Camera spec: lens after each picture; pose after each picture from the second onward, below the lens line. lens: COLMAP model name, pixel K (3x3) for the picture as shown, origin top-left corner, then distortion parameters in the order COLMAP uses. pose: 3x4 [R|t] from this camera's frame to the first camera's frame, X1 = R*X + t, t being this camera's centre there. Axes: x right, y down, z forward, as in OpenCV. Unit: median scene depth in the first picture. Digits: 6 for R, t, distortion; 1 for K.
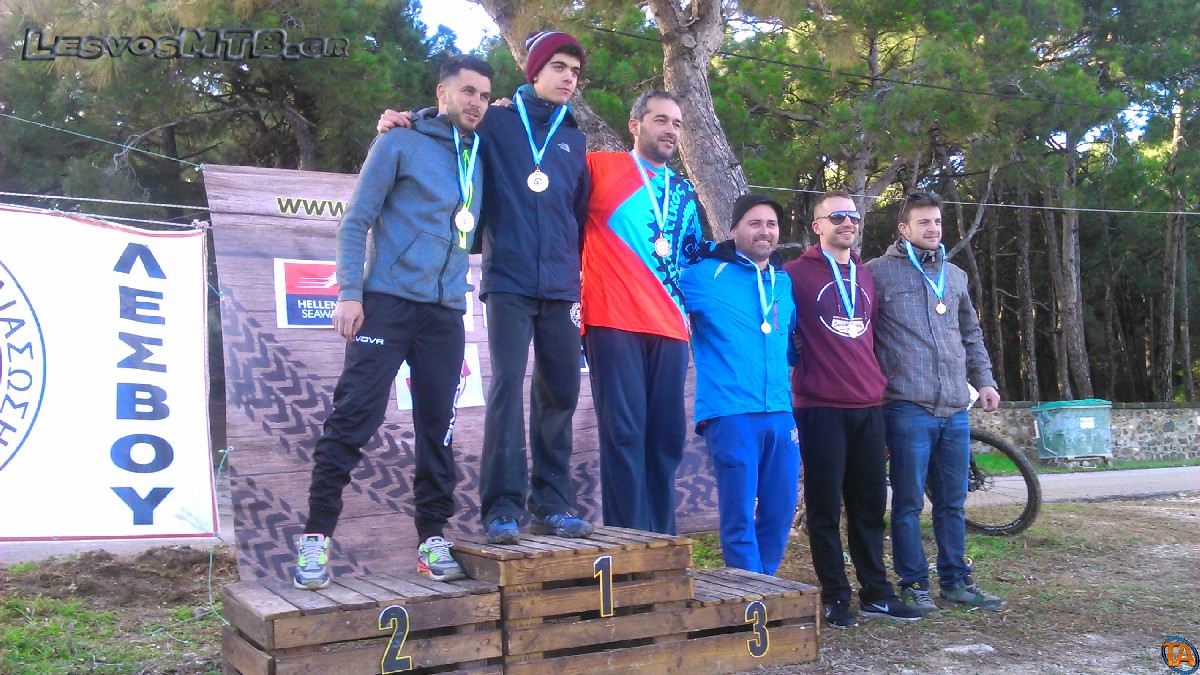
lens RADIAL K [[1152.9, 0, 612.8], [0, 1152.9, 364.6], [0, 0, 1]] dist [-0.013733, 0.000000]
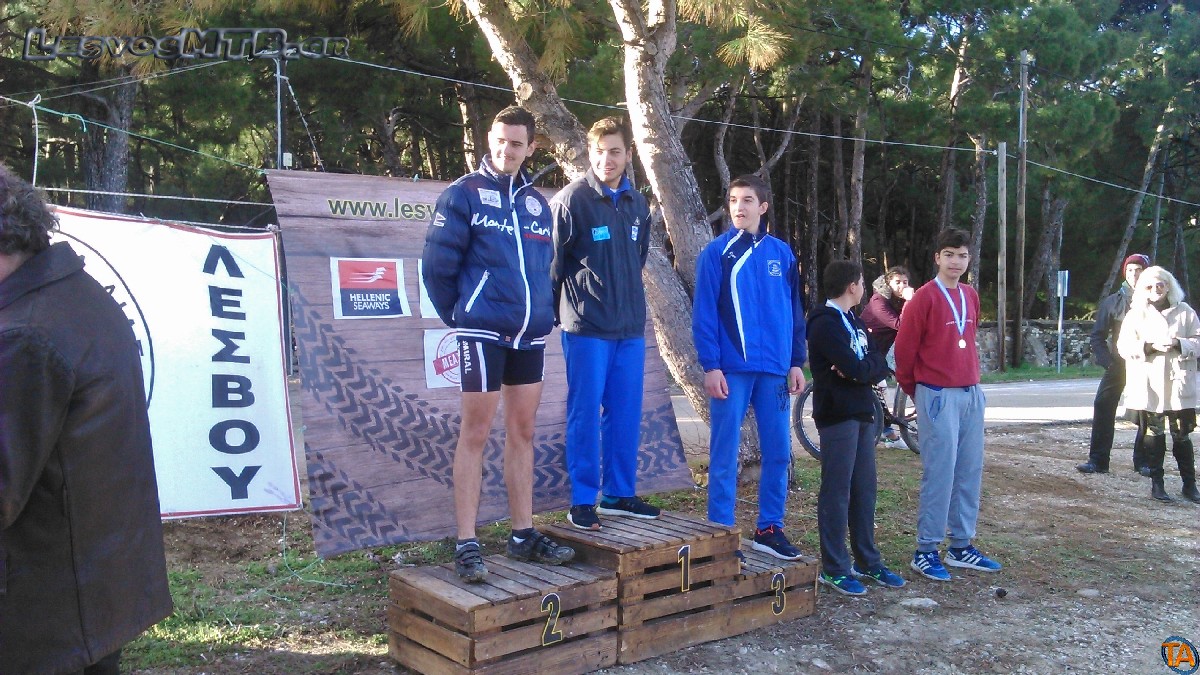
lens RADIAL K [[1152.9, 0, 596.9], [0, 1152.9, 351.1], [0, 0, 1]] dist [-0.013733, 0.000000]
pose [[0.983081, 0.028927, 0.180870, -0.258754], [-0.045376, 0.995133, 0.087473, -0.119968], [-0.177460, -0.094201, 0.979609, -0.173632]]
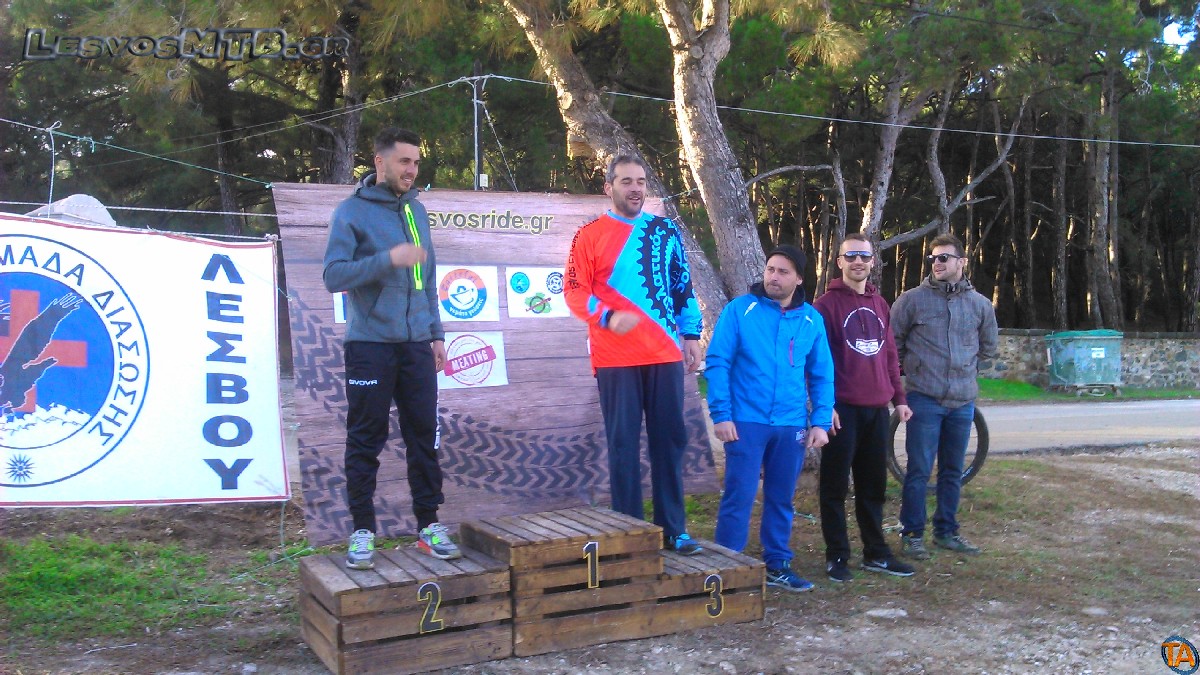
lens RADIAL K [[1152.9, 0, 623.5], [0, 1152.9, 357.3], [0, 0, 1]] dist [-0.013733, 0.000000]
pose [[0.999416, 0.026690, -0.021323, 0.036957], [-0.024779, 0.996045, 0.085329, -0.113346], [0.023516, -0.084751, 0.996125, -0.202649]]
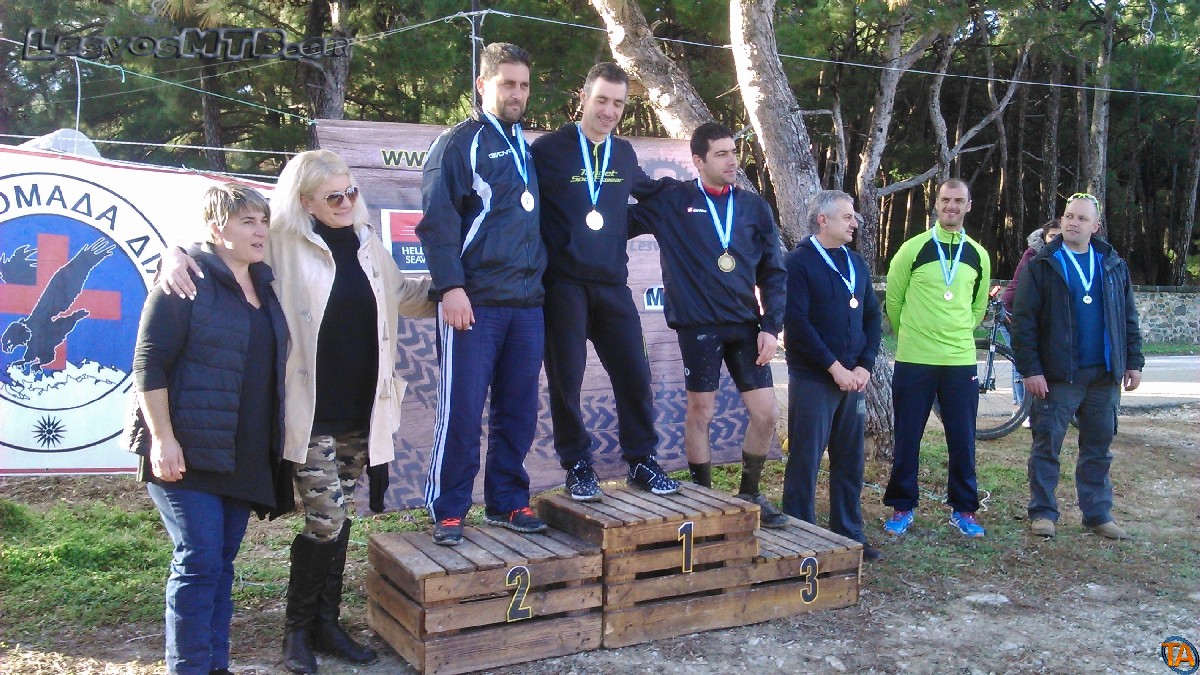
lens RADIAL K [[1152.9, 0, 608.4], [0, 1152.9, 340.9], [0, 0, 1]] dist [-0.013733, 0.000000]
pose [[0.998989, 0.043717, -0.010462, -0.063293], [-0.042130, 0.991729, 0.121237, -0.119046], [0.015675, -0.120674, 0.992568, -0.115679]]
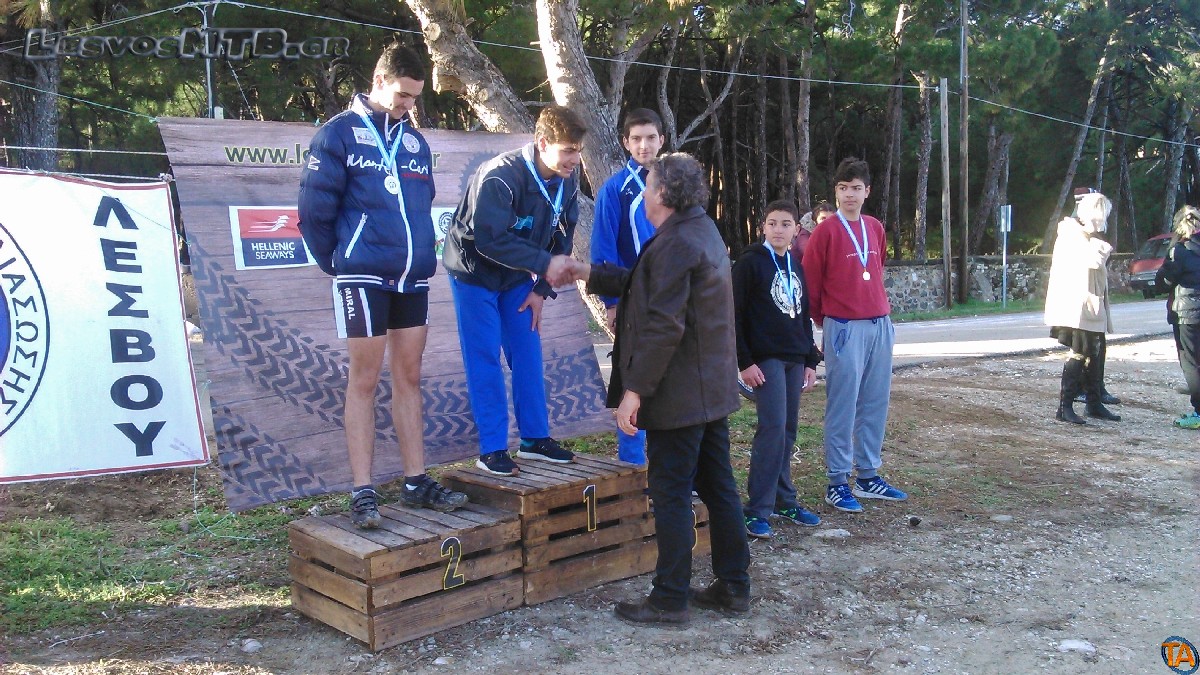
lens RADIAL K [[1152.9, 0, 598.2], [0, 1152.9, 359.4], [0, 0, 1]] dist [-0.013733, 0.000000]
pose [[0.975972, -0.013063, 0.217503, -0.207699], [-0.017138, 0.990507, 0.136387, -0.111748], [-0.217219, -0.136838, 0.966484, -0.172199]]
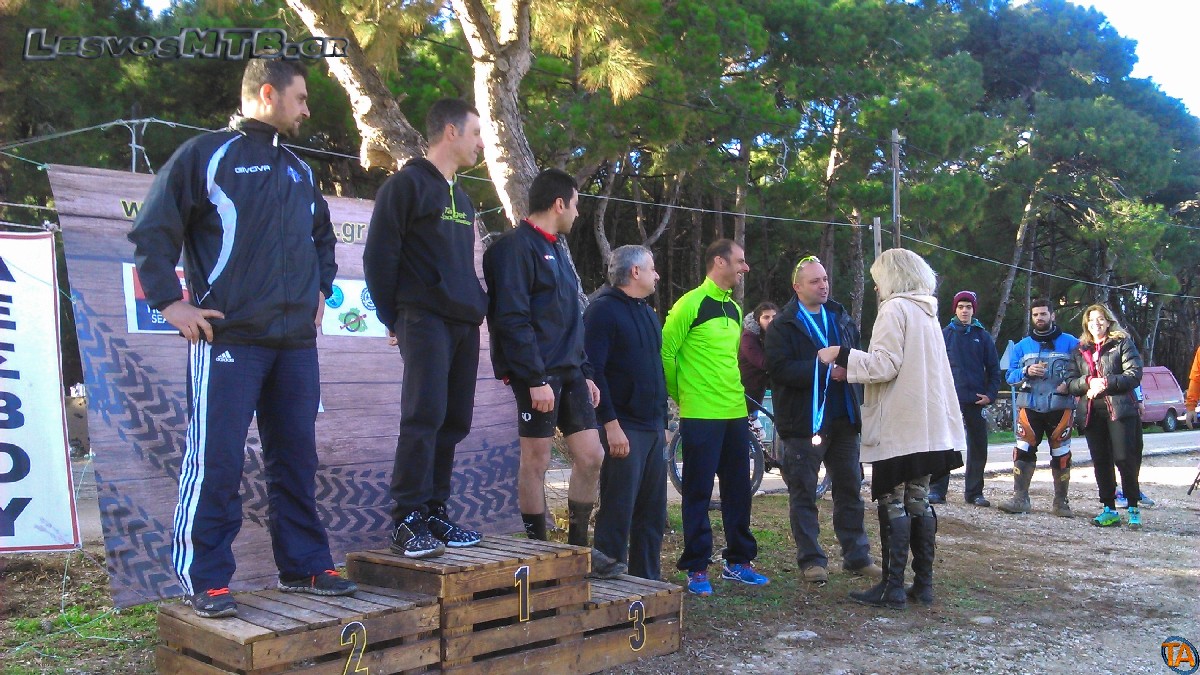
lens RADIAL K [[1152.9, 0, 602.0], [0, 1152.9, 331.1], [0, 0, 1]] dist [-0.013733, 0.000000]
pose [[0.961503, 0.033377, 0.272761, -0.182302], [-0.030722, 0.999430, -0.013999, -0.034769], [-0.273072, 0.005081, 0.961980, -0.064661]]
